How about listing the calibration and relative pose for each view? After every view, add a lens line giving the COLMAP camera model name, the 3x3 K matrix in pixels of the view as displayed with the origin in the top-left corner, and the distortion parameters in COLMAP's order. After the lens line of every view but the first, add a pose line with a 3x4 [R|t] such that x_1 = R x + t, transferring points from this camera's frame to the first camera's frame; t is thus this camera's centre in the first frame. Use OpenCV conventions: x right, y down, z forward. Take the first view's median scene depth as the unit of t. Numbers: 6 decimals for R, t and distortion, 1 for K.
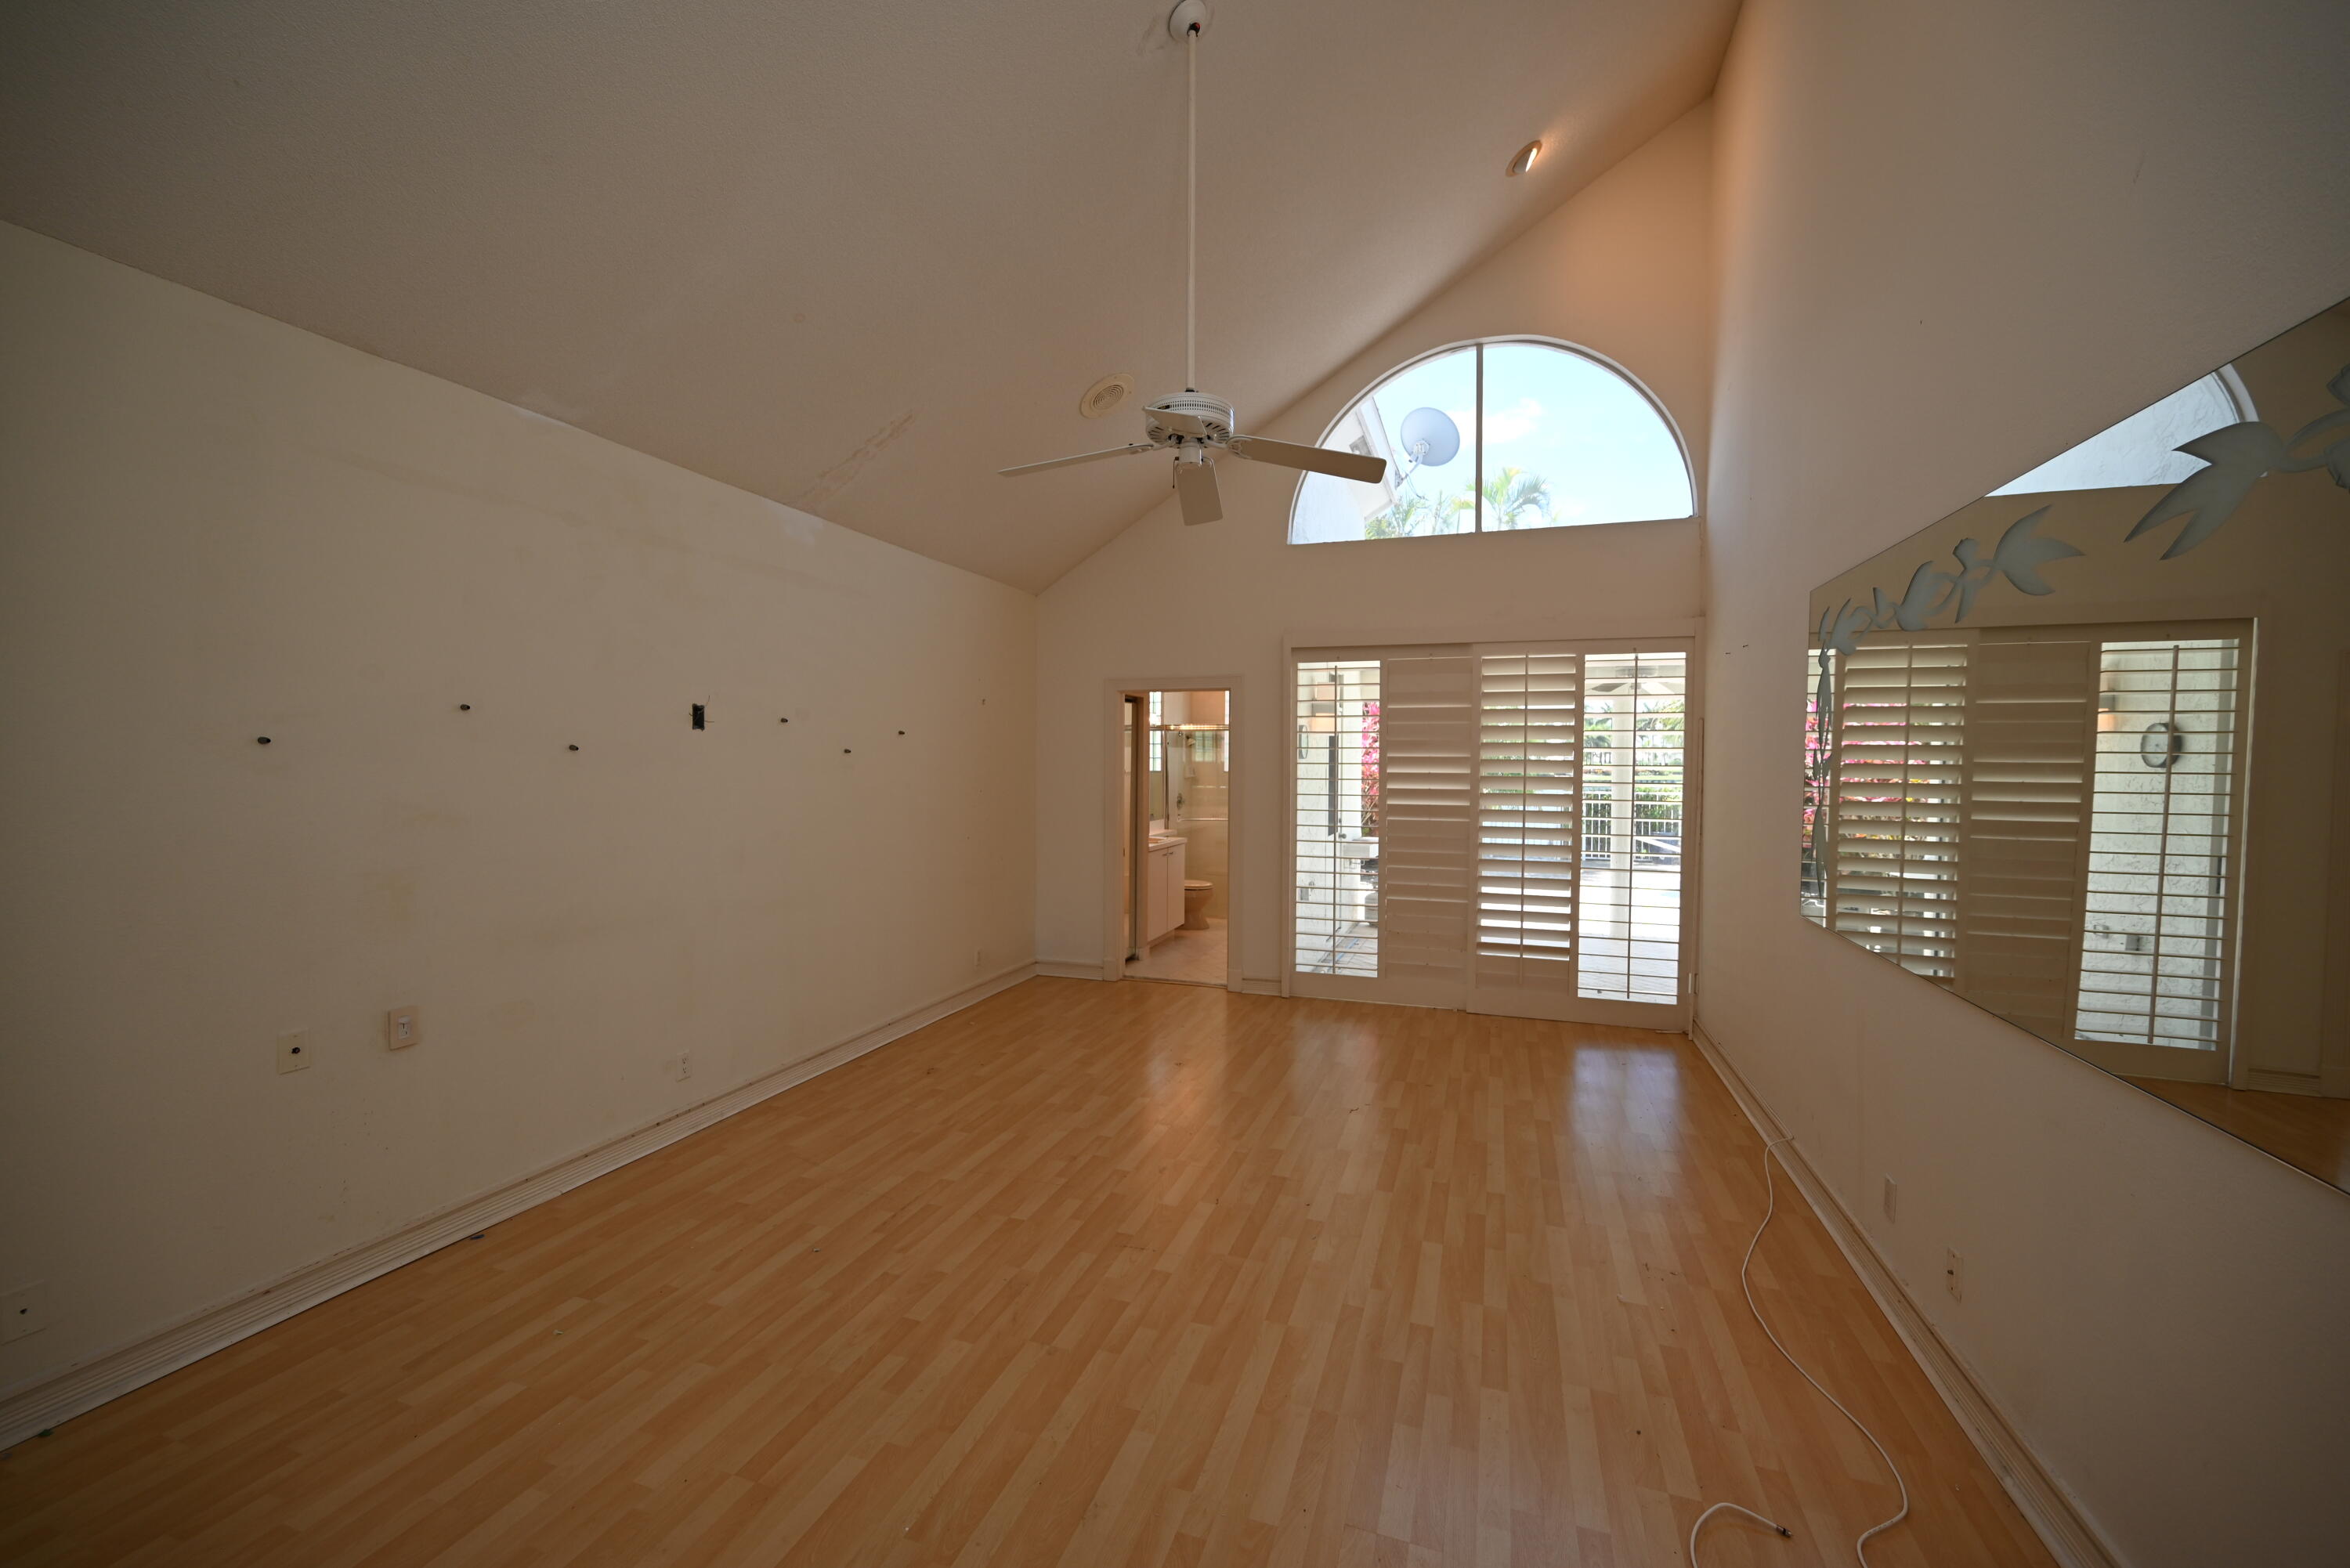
lens RADIAL K [[908.9, 0, 1175.0], [0, 908.9, 784.0], [0, 0, 1]] dist [0.000040, 0.000028]
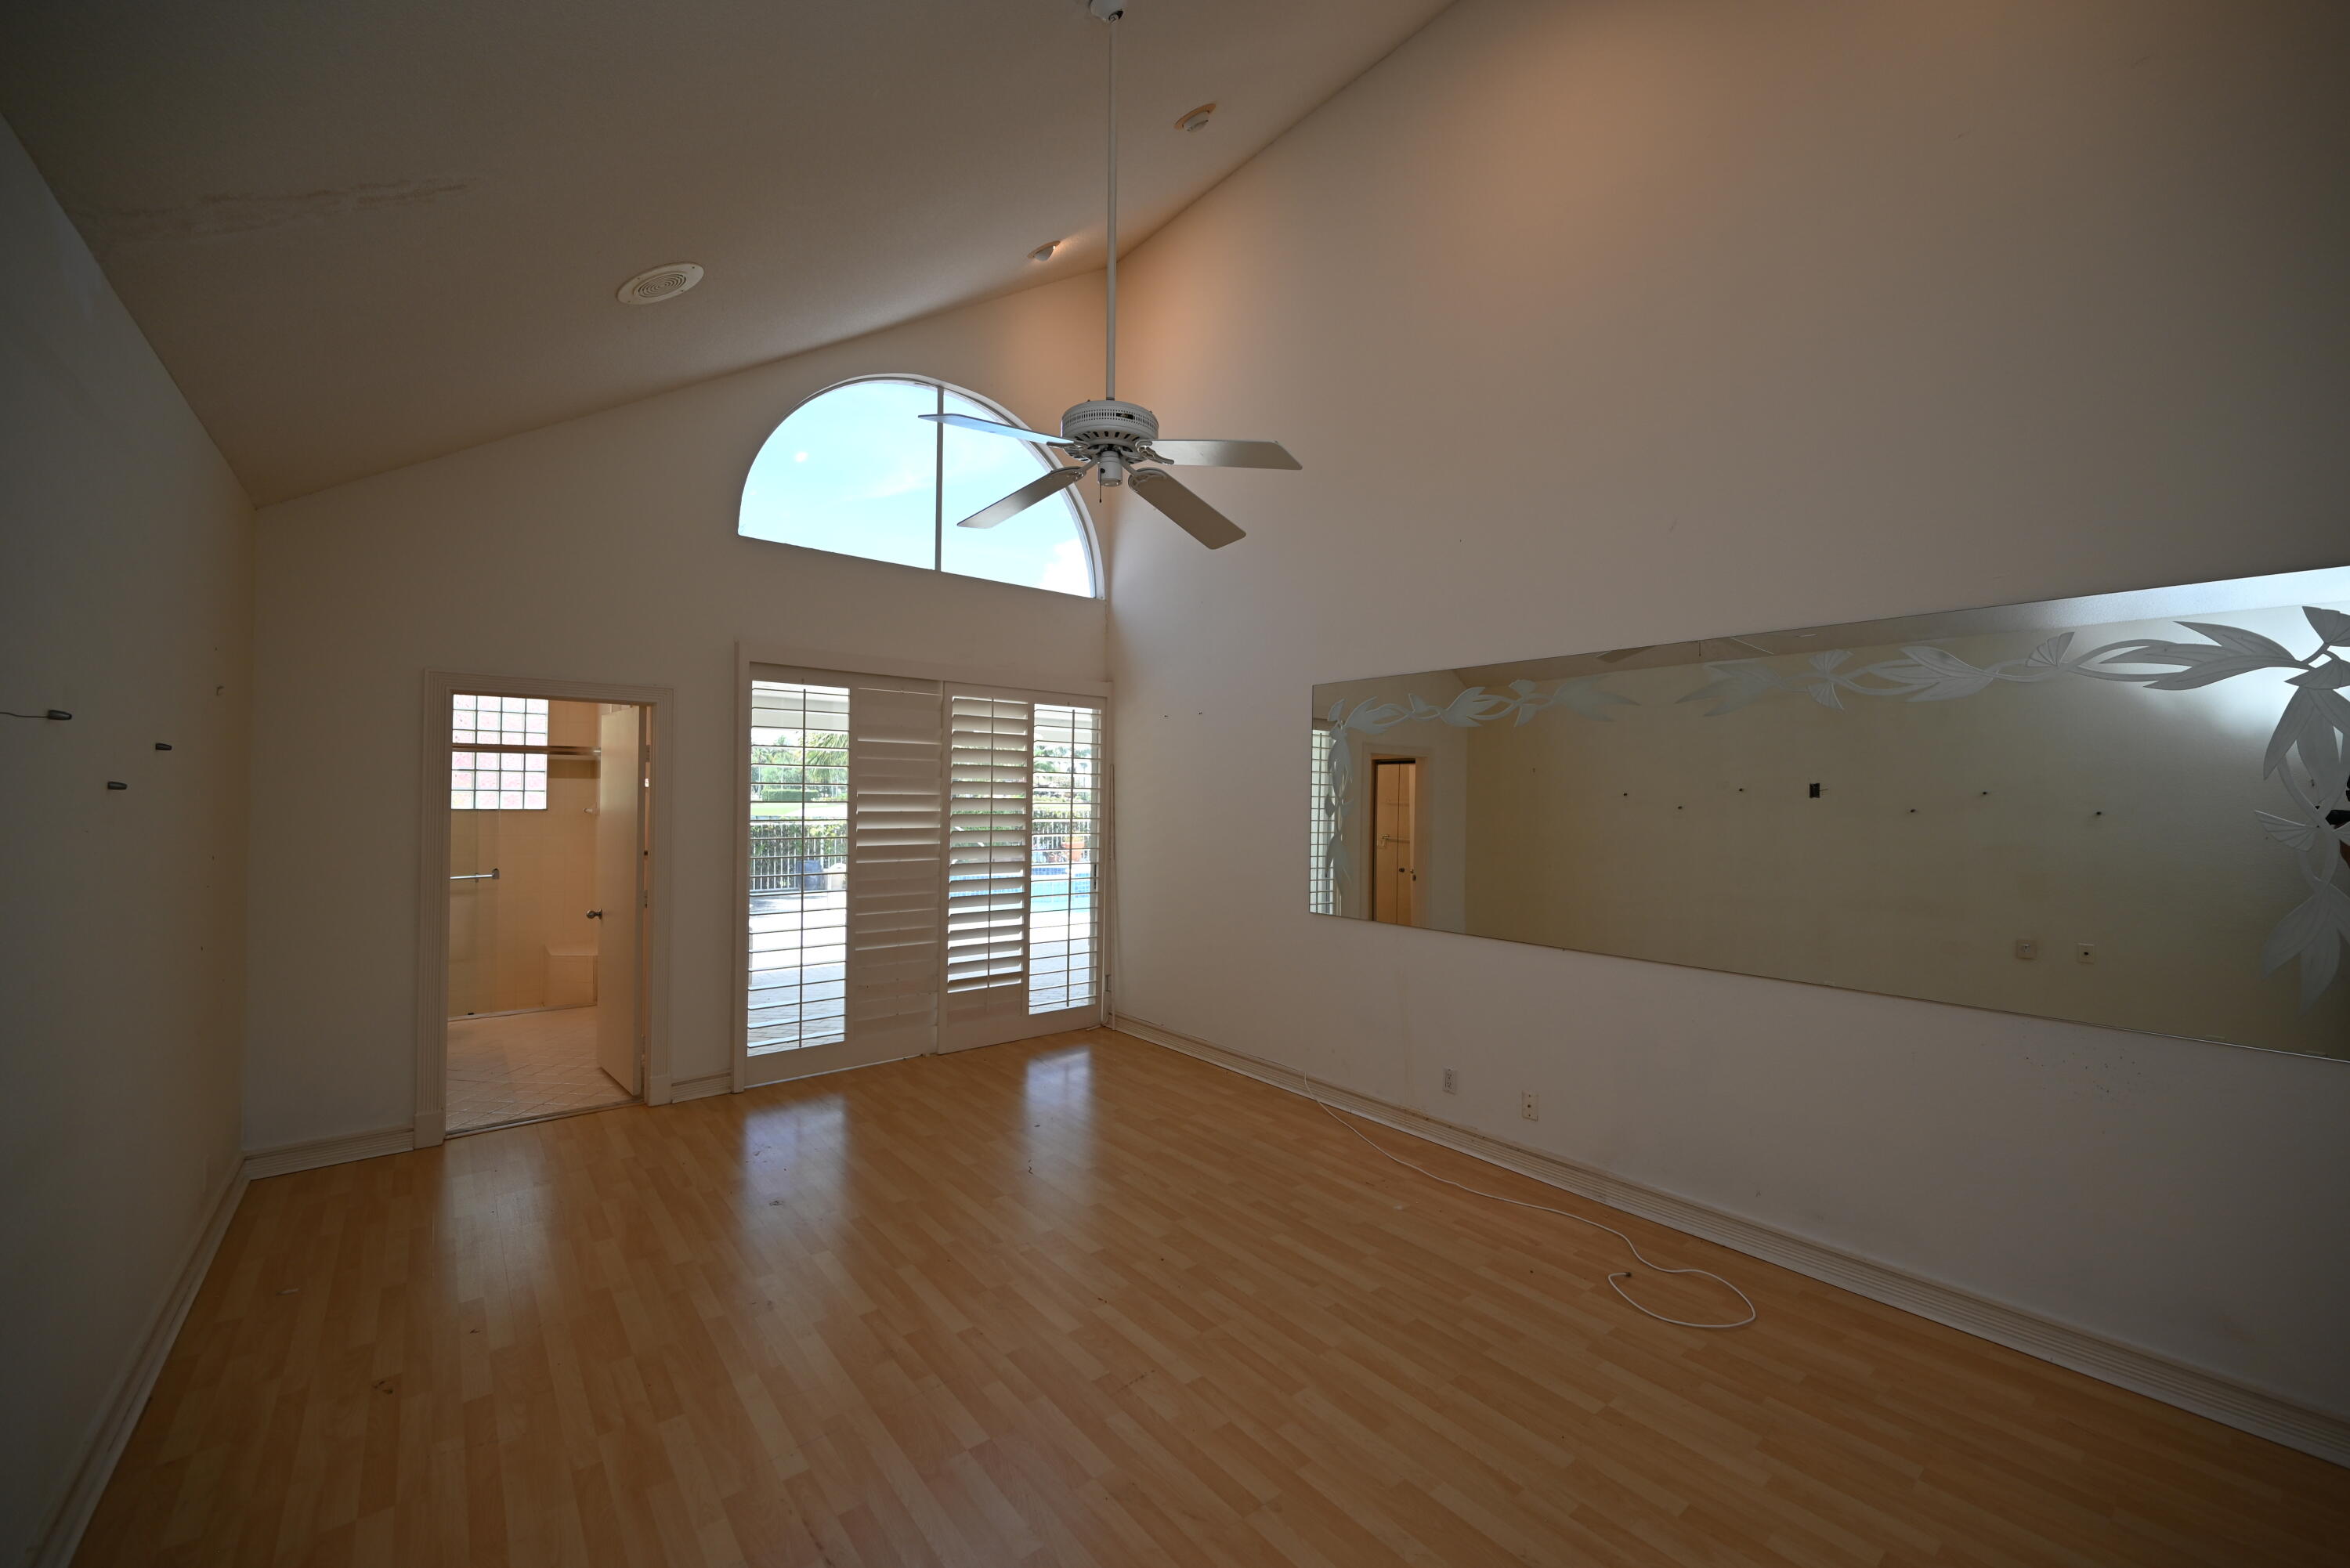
lens RADIAL K [[910.5, 0, 1172.7], [0, 910.5, 796.9], [0, 0, 1]] dist [-0.000177, 0.000054]
pose [[0.531997, 0.000699, 0.846746, -0.396907], [0.011409, 0.999903, -0.007994, -0.017836], [-0.846669, 0.013913, 0.531937, 0.266075]]
